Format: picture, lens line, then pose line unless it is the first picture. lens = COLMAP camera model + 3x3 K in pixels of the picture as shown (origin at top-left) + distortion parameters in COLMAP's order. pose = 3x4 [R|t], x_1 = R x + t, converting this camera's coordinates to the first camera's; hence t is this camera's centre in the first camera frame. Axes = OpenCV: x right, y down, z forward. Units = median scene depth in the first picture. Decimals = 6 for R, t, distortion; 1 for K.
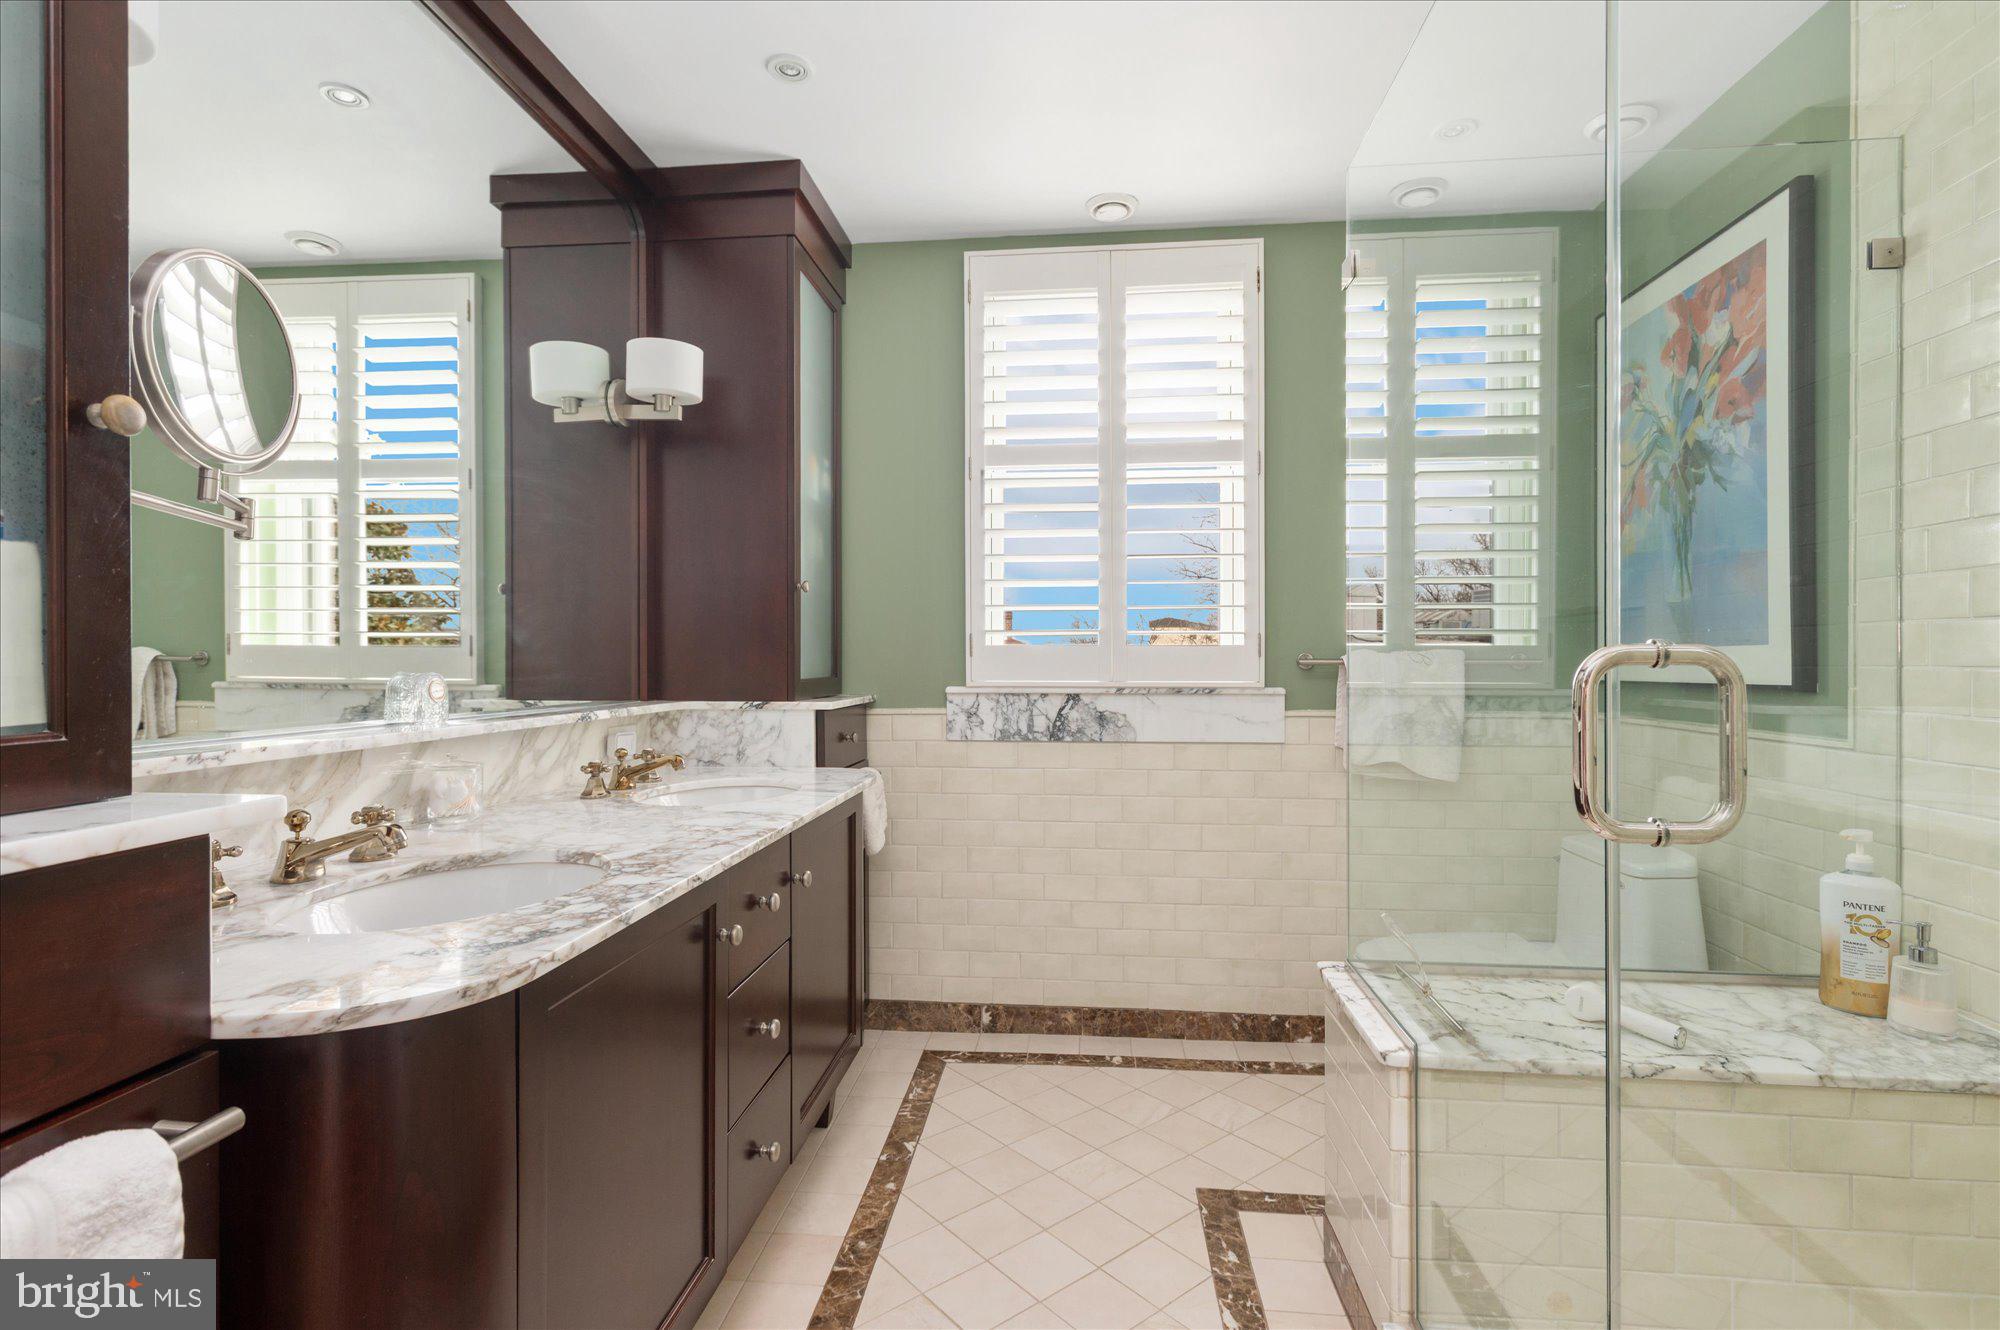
lens RADIAL K [[963.1, 0, 998.1], [0, 963.1, 648.1], [0, 0, 1]] dist [-0.011357, -0.000196]
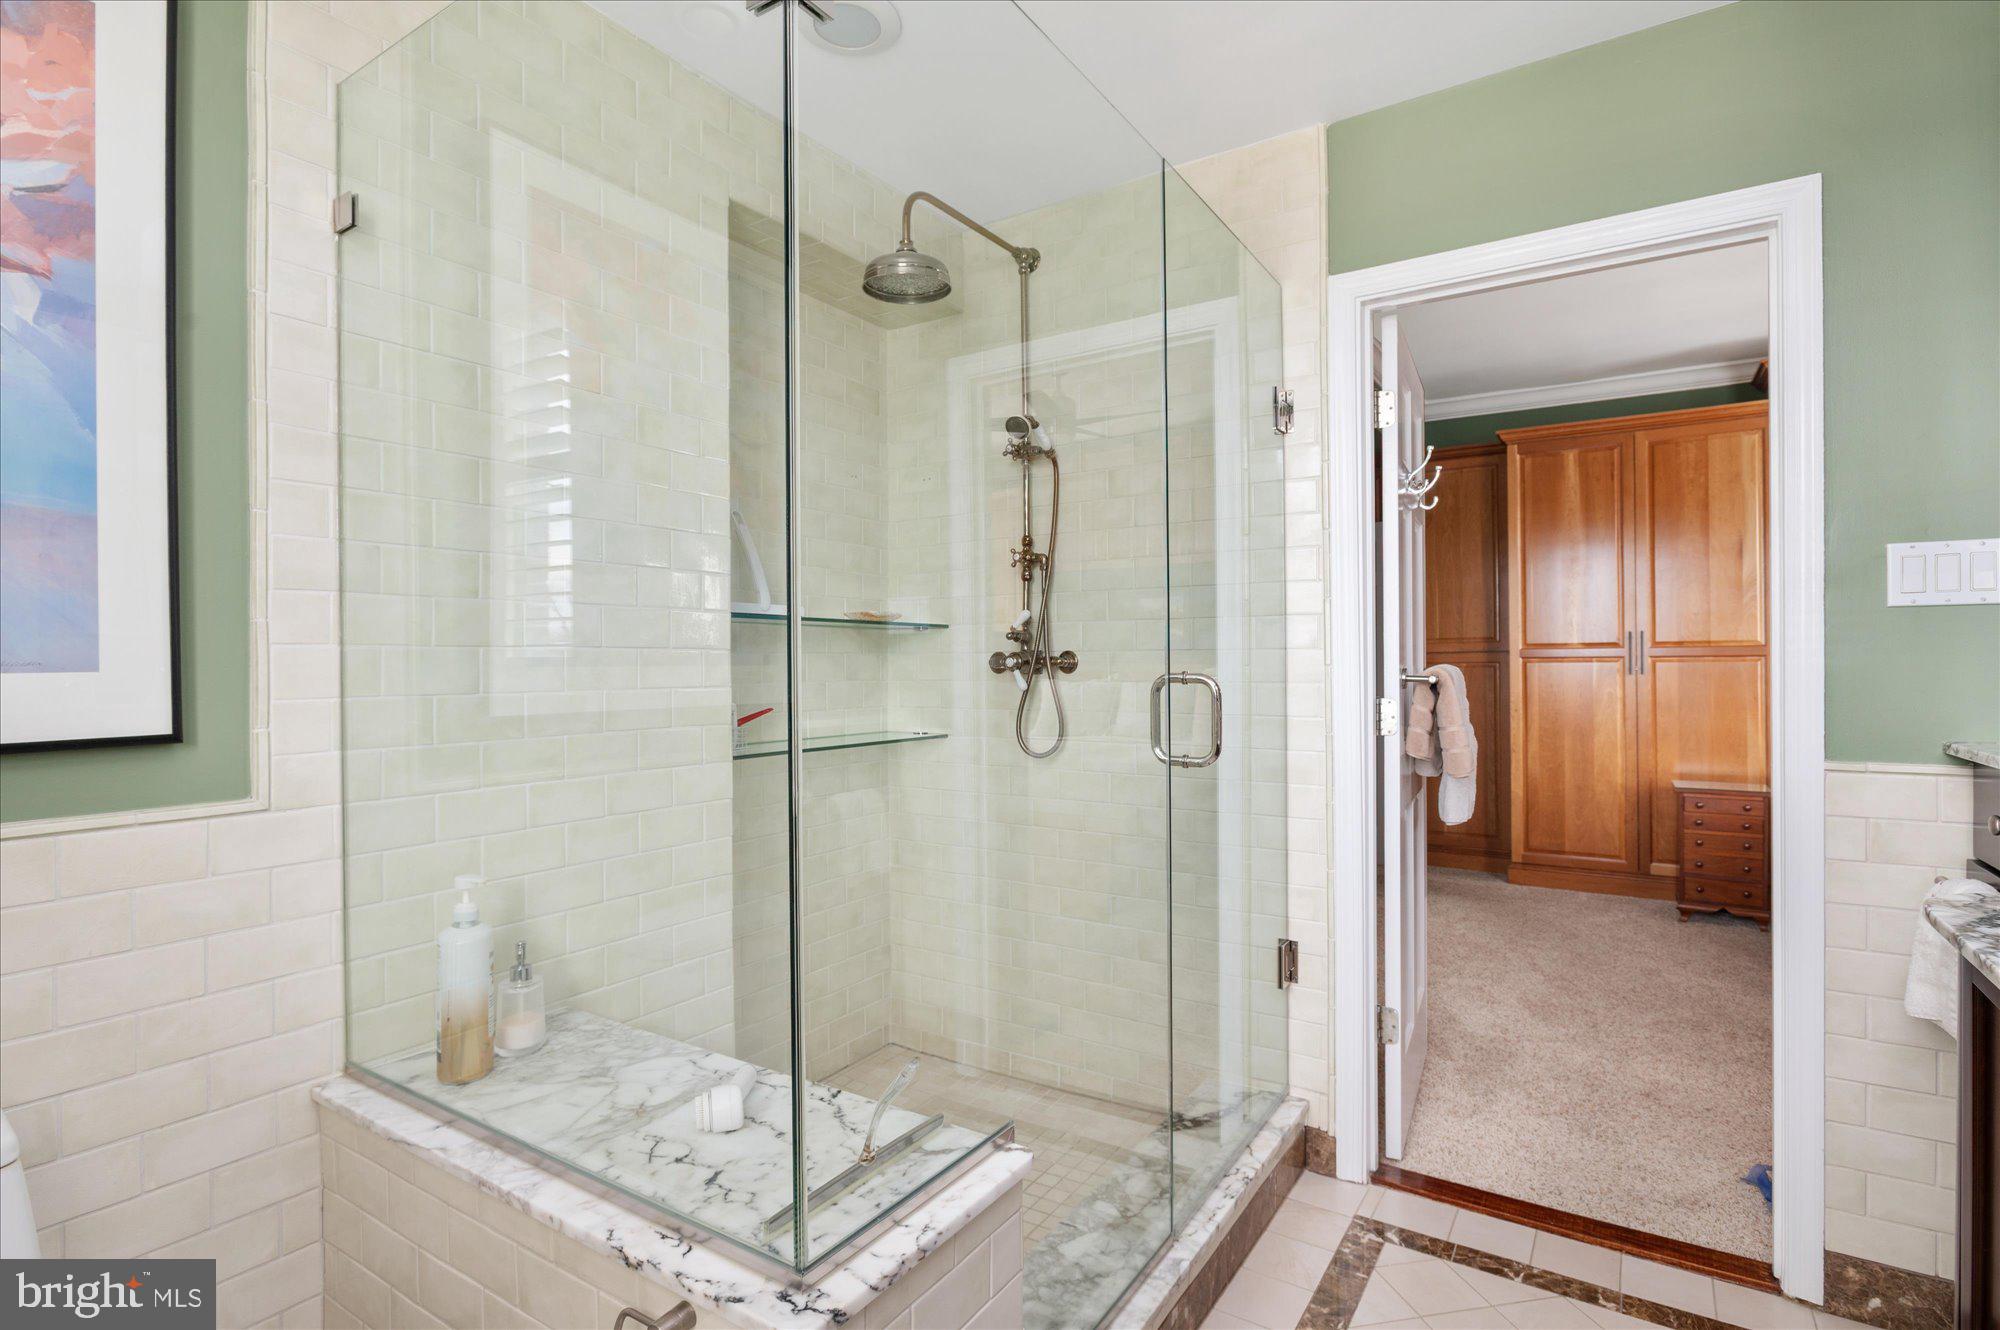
lens RADIAL K [[903.9, 0, 1000.0], [0, 903.9, 665.0], [0, 0, 1]] dist [0.004121, 0.000379]
pose [[-0.865490, 0.011570, 0.500792, 0.020313], [0.005129, 0.999885, -0.014238, 0.003936], [-0.500899, -0.009754, -0.865451, 1.303403]]
